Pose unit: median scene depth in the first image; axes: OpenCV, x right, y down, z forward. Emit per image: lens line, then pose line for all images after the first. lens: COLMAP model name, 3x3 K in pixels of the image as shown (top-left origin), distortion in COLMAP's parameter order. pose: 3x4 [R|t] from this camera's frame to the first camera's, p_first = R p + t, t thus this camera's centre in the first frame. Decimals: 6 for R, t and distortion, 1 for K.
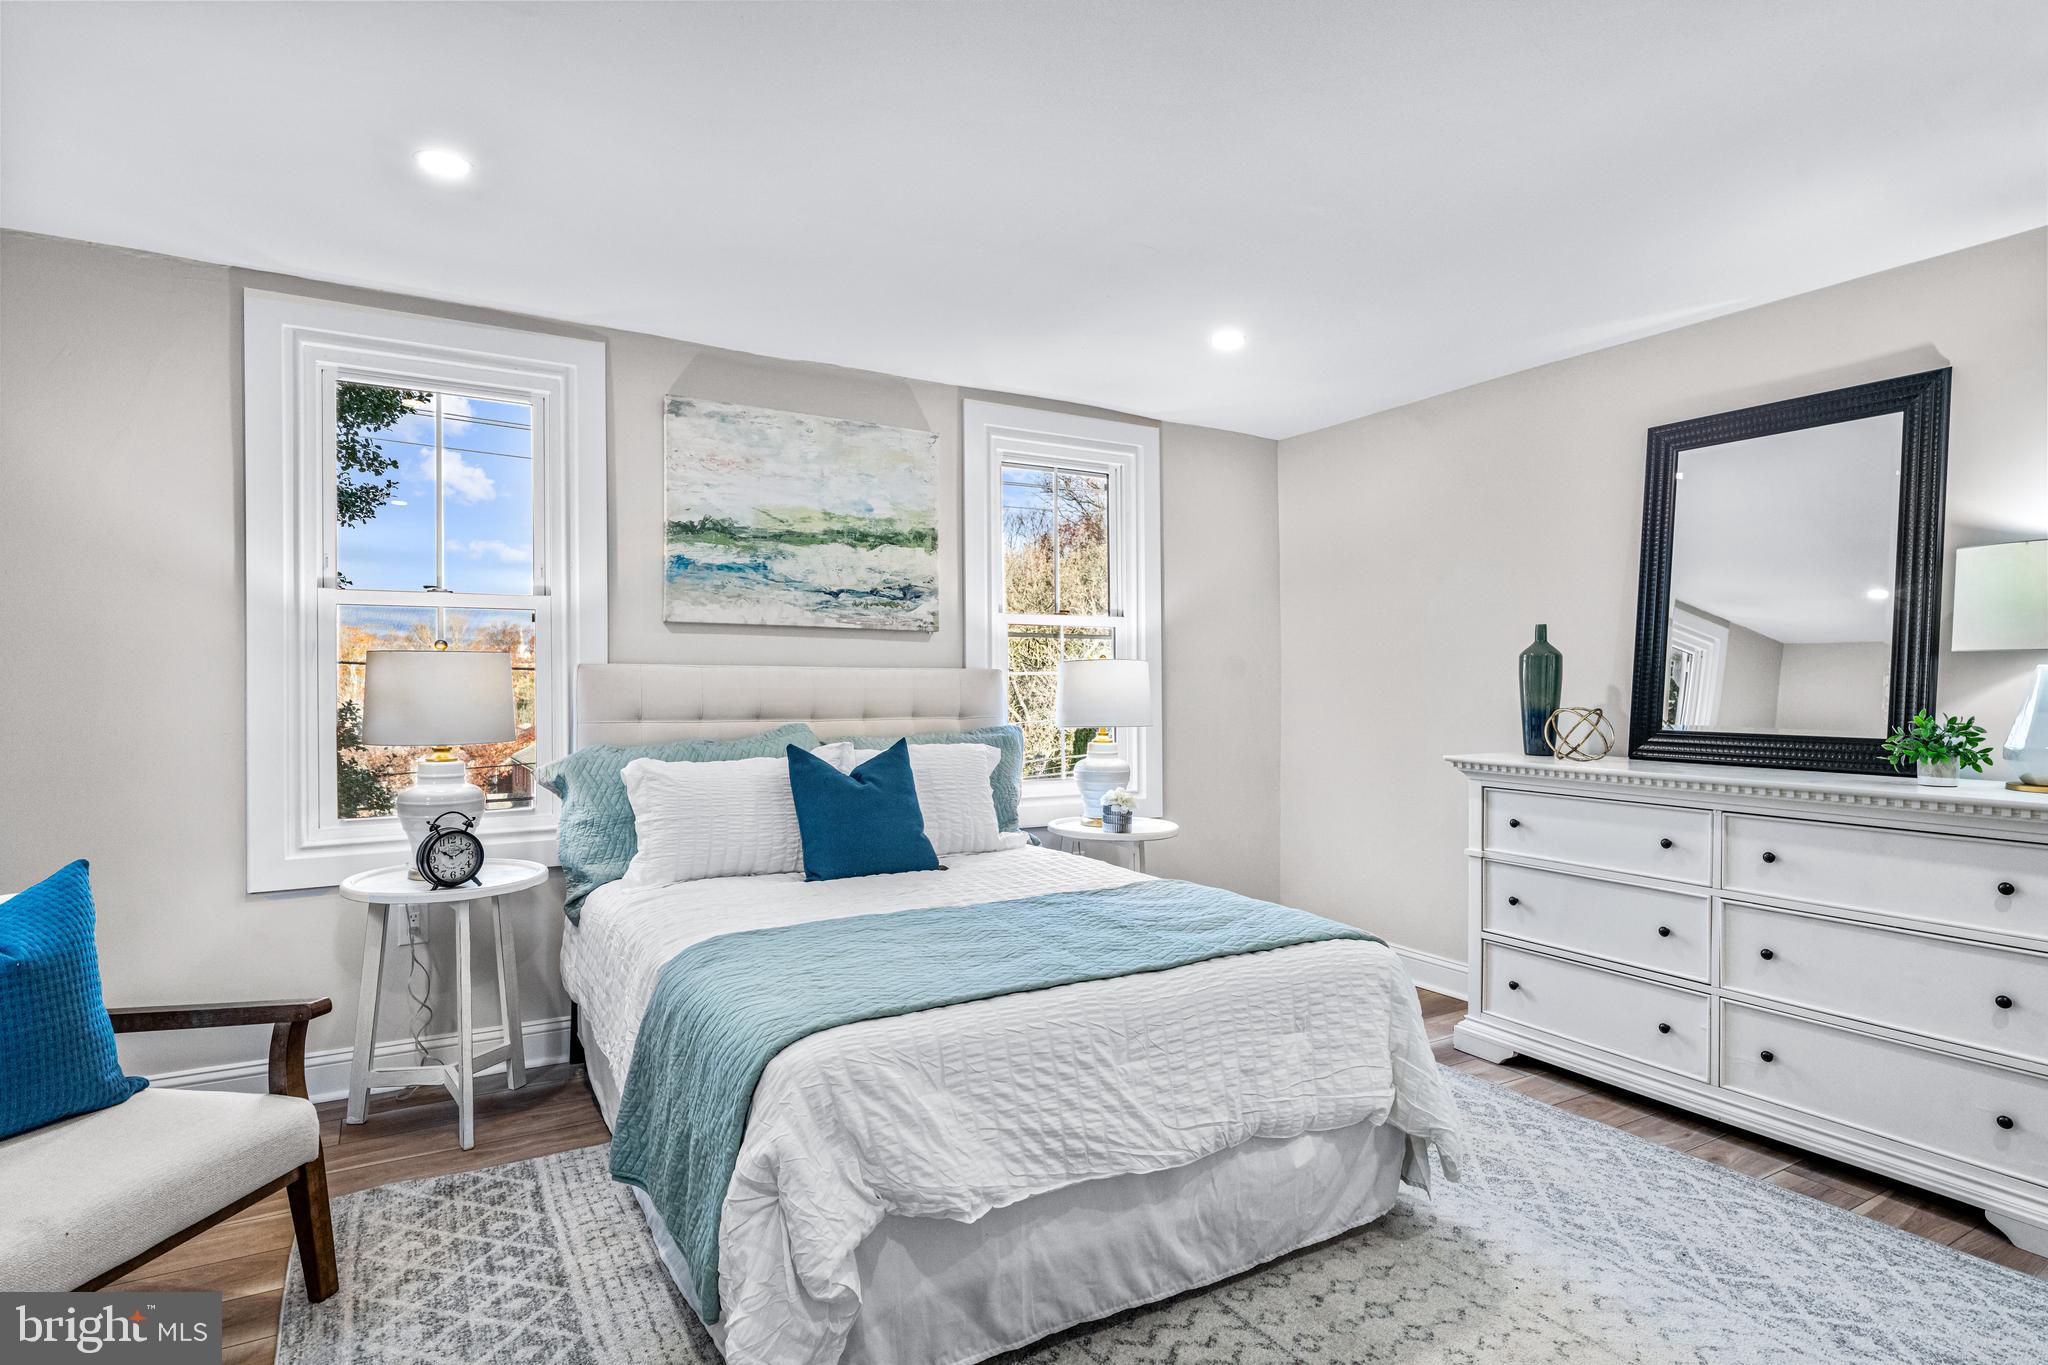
lens RADIAL K [[1106.5, 0, 1025.1], [0, 1106.5, 688.9], [0, 0, 1]] dist [0.001836, -0.000161]
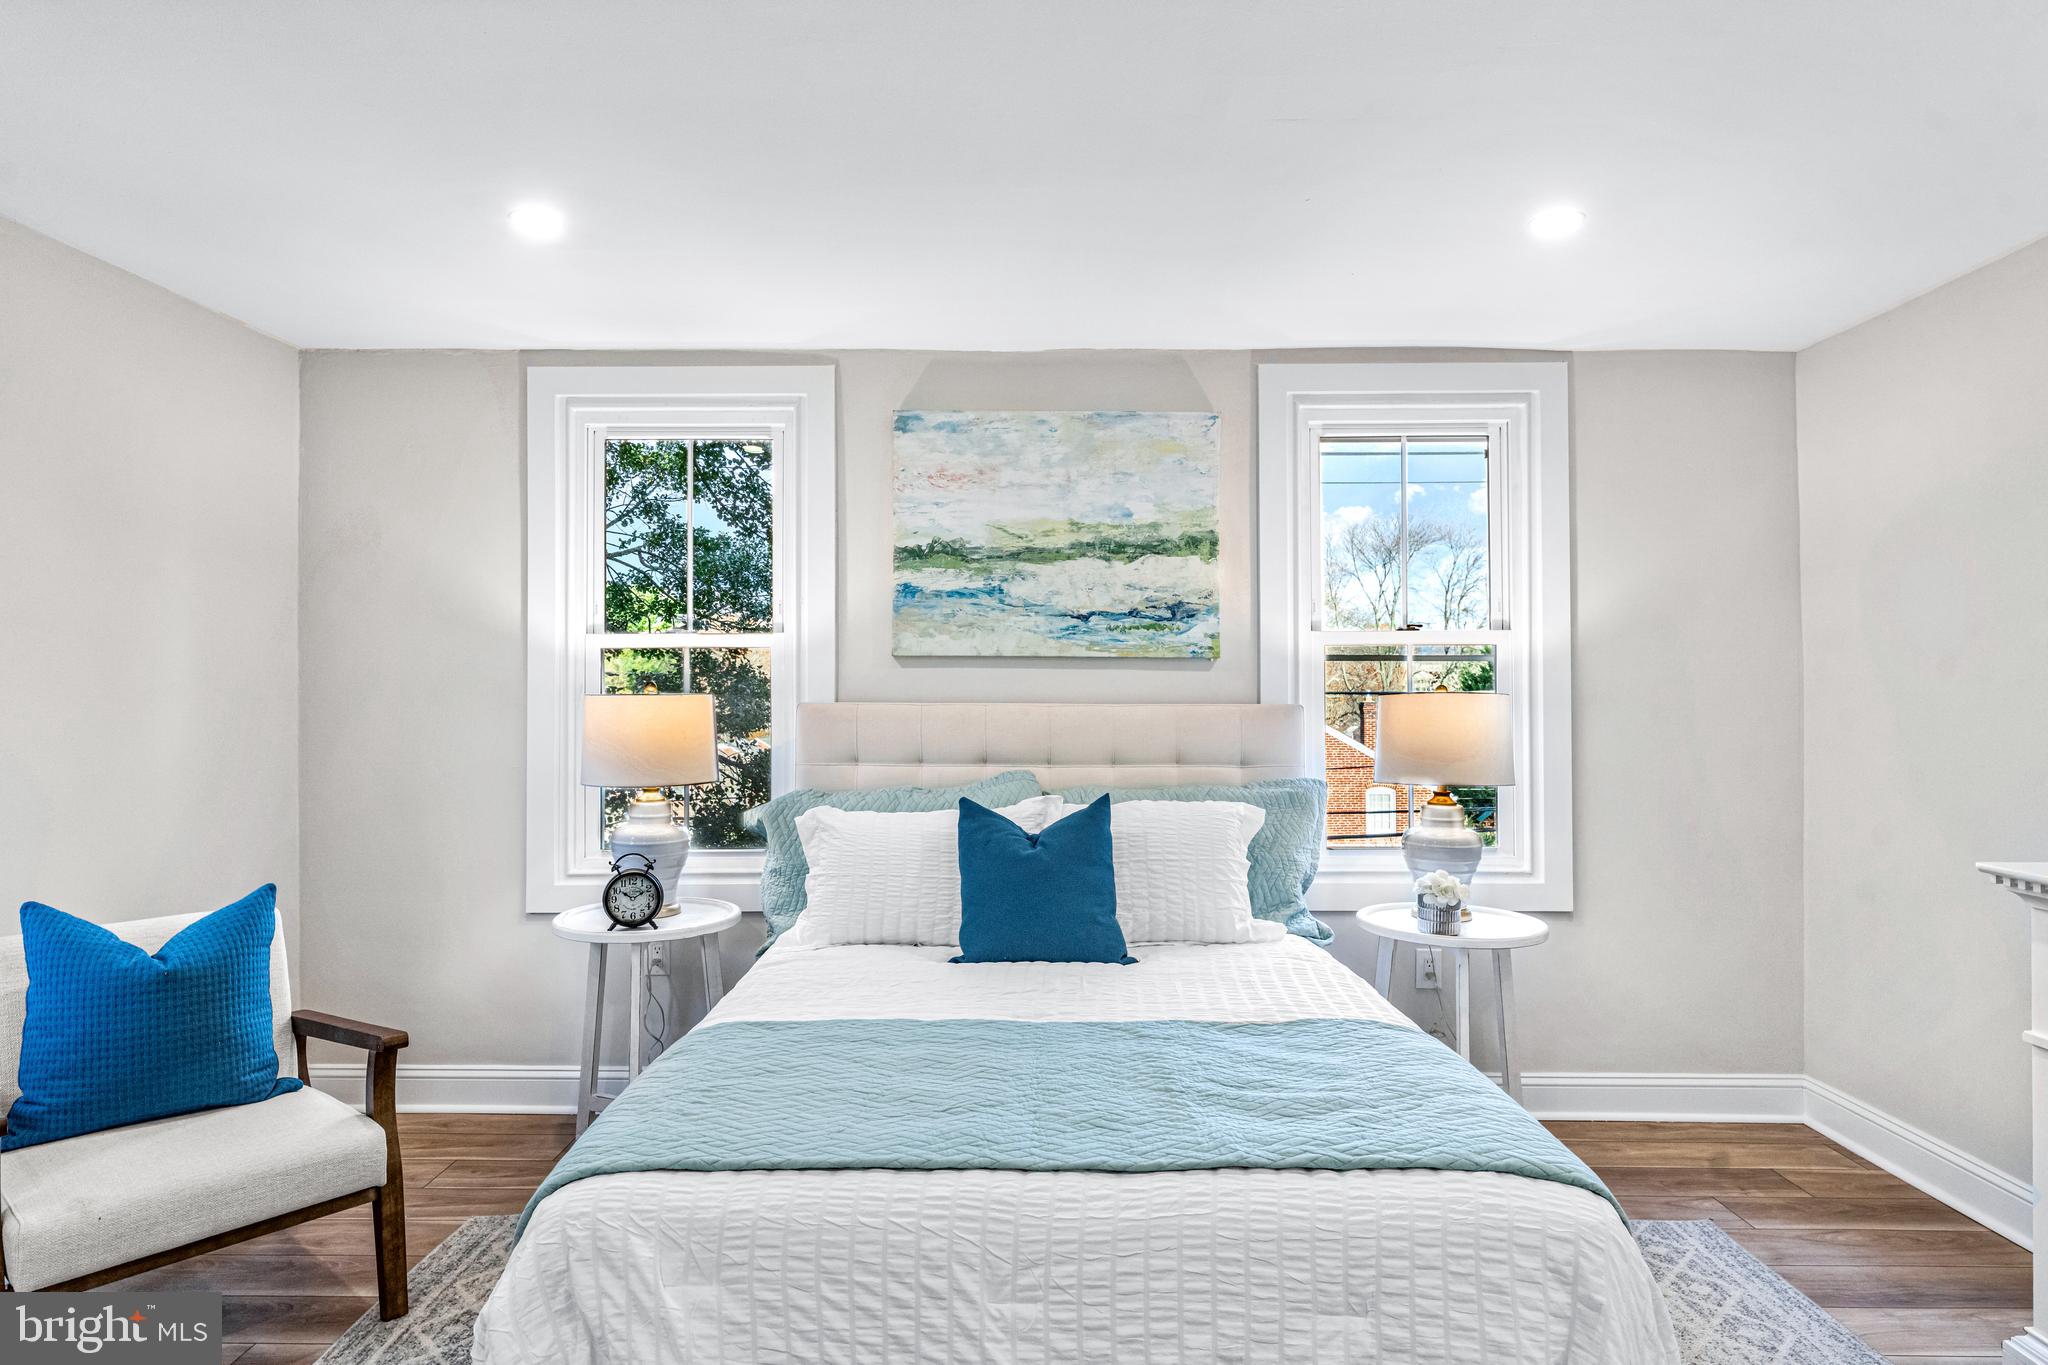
lens RADIAL K [[1190.8, 0, 1024.0], [0, 1190.8, 682.5], [0, 0, 1]] dist [0.000565, 0.000802]
pose [[0.846528, -0.006586, -0.532304, 0.294041], [-0.000678, 0.999909, -0.013450, -0.024944], [0.532344, 0.011747, 0.846447, 0.214402]]
